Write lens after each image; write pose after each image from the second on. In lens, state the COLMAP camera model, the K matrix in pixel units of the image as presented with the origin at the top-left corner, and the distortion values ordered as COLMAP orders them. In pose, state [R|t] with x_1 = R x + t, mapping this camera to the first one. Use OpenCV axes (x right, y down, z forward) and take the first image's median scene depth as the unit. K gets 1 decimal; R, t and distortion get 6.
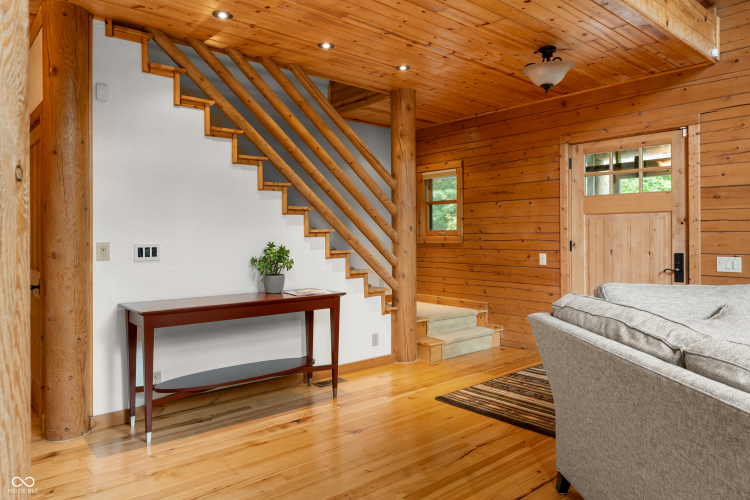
lens RADIAL K [[509.4, 0, 376.1], [0, 509.4, 235.3], [0, 0, 1]] dist [-0.000040, 0.000519]
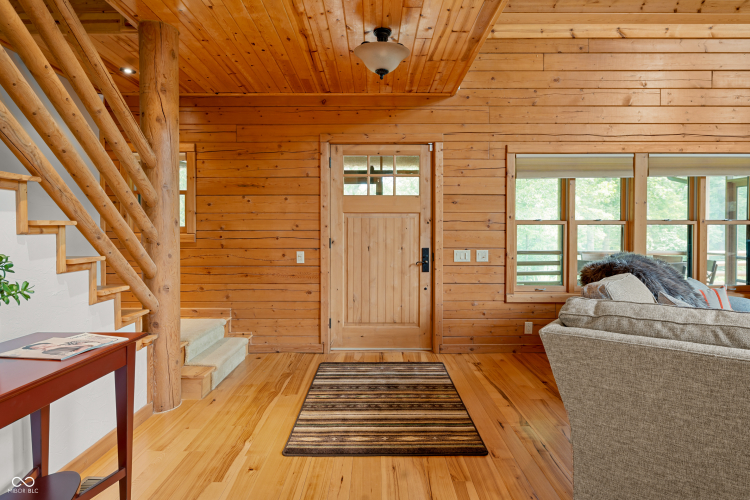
lens RADIAL K [[411.2, 0, 375.9], [0, 411.2, 239.0], [0, 0, 1]] dist [-0.000321, -0.000344]
pose [[0.652594, -0.008811, 0.757656, -0.193241], [-0.001562, 0.999915, 0.012974, 0.001545], [-0.757706, -0.009650, 0.652525, 0.411104]]
